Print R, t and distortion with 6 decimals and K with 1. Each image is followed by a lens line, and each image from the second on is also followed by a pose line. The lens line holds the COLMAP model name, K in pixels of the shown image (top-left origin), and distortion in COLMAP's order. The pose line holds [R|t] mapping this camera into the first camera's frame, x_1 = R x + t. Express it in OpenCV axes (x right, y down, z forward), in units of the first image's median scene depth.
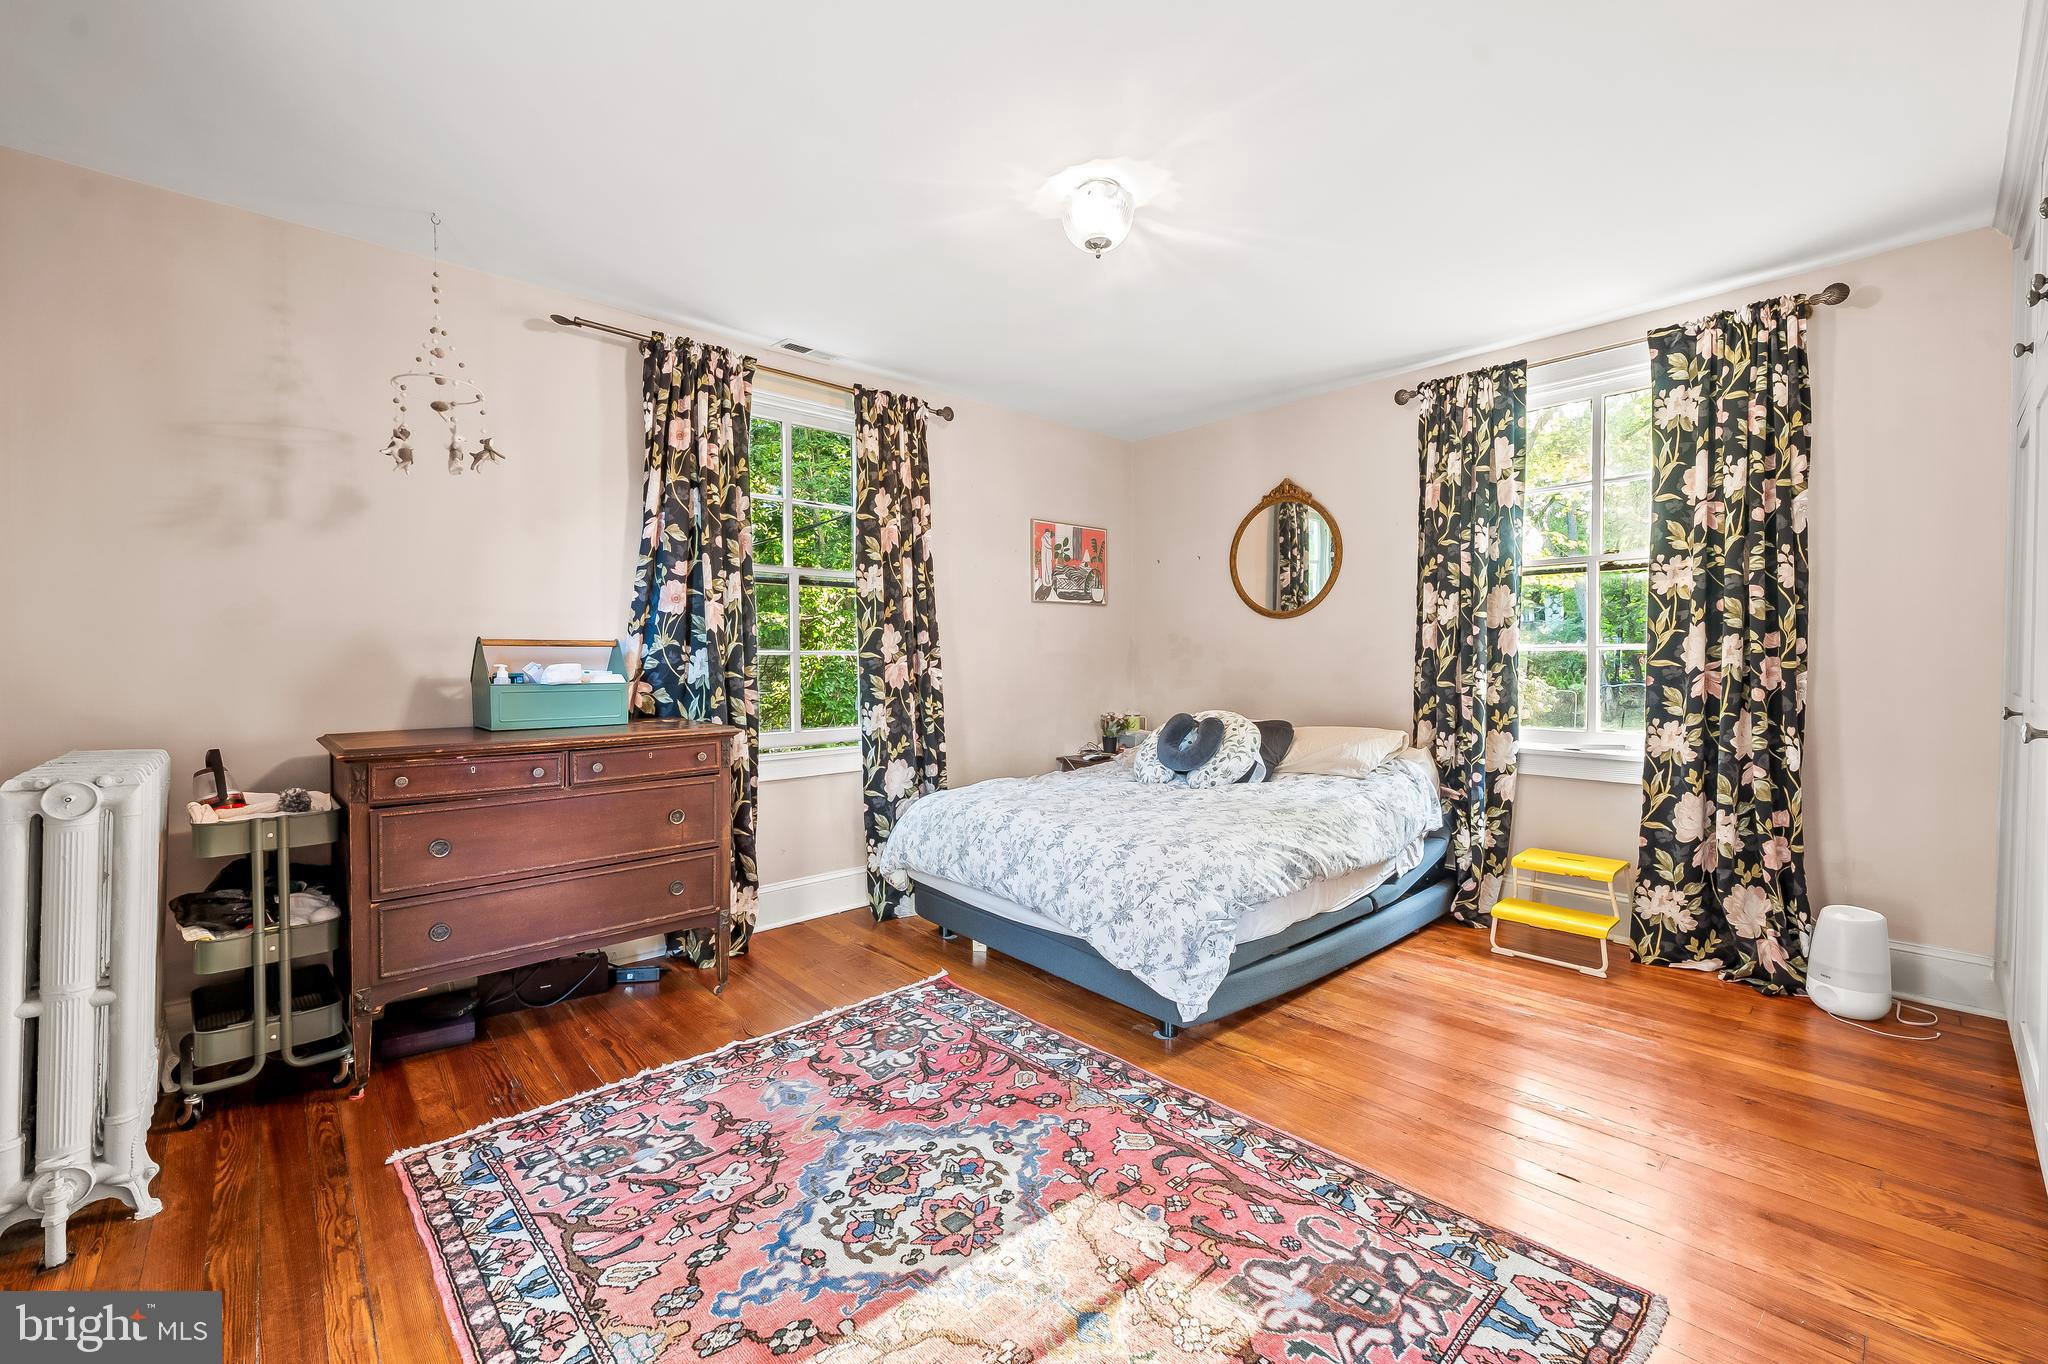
lens RADIAL K [[845.8, 0, 1020.1], [0, 845.8, 672.1], [0, 0, 1]] dist [-0.000112, -0.000449]
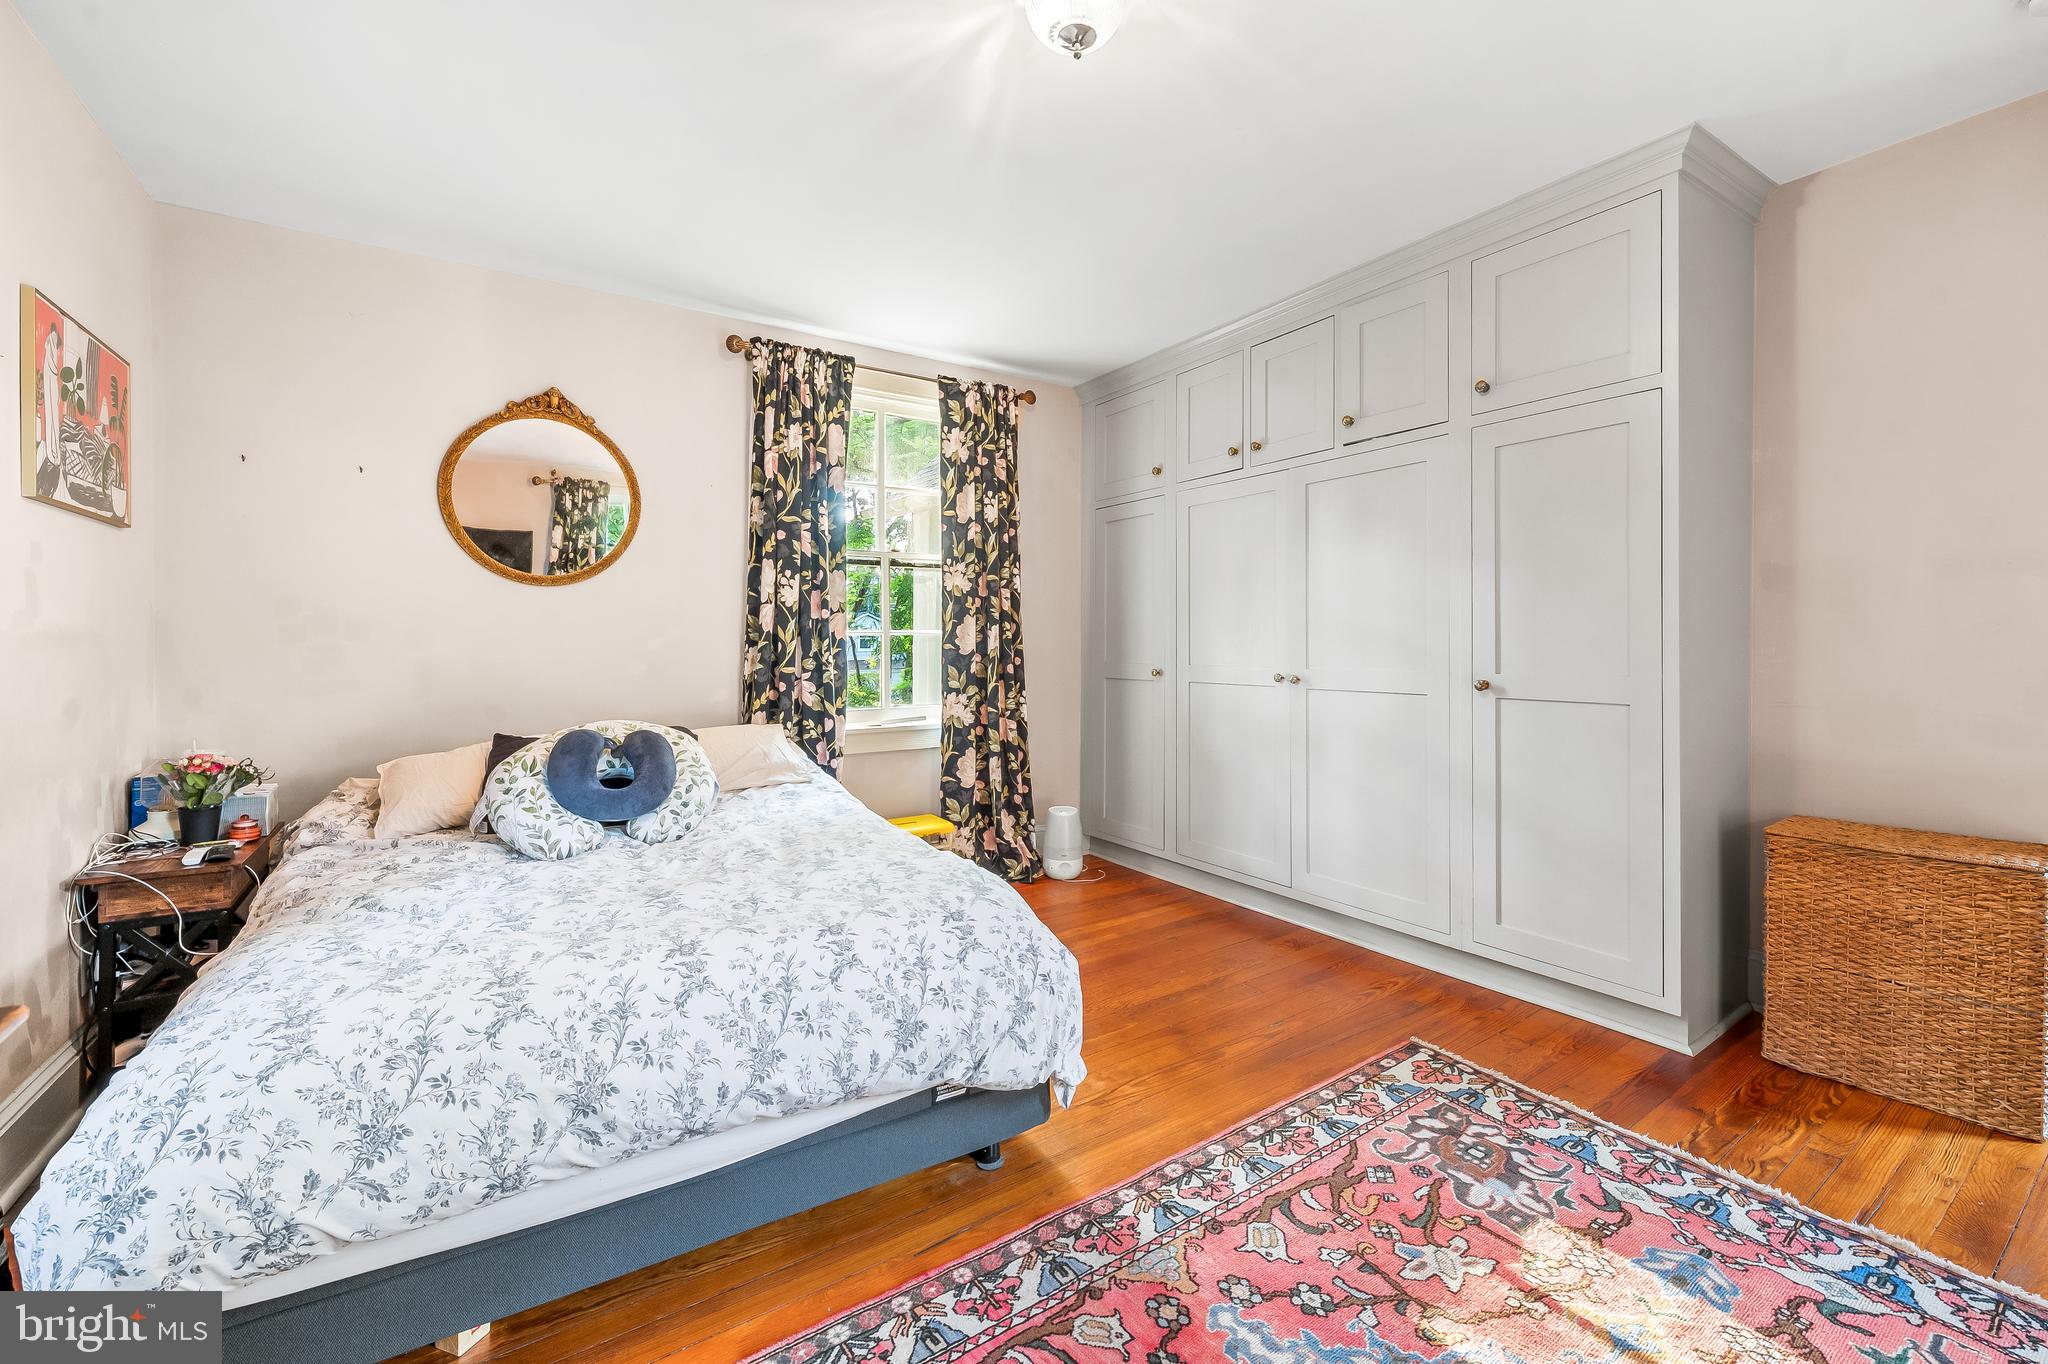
lens RADIAL K [[845.8, 0, 1018.6], [0, 845.8, 641.5], [0, 0, 1]] dist [-0.000112, -0.000449]
pose [[0.146592, 0.006220, 0.989177, -0.462043], [0.020390, 0.999749, -0.009309, -0.004097], [-0.988987, 0.021534, 0.146428, 0.737725]]
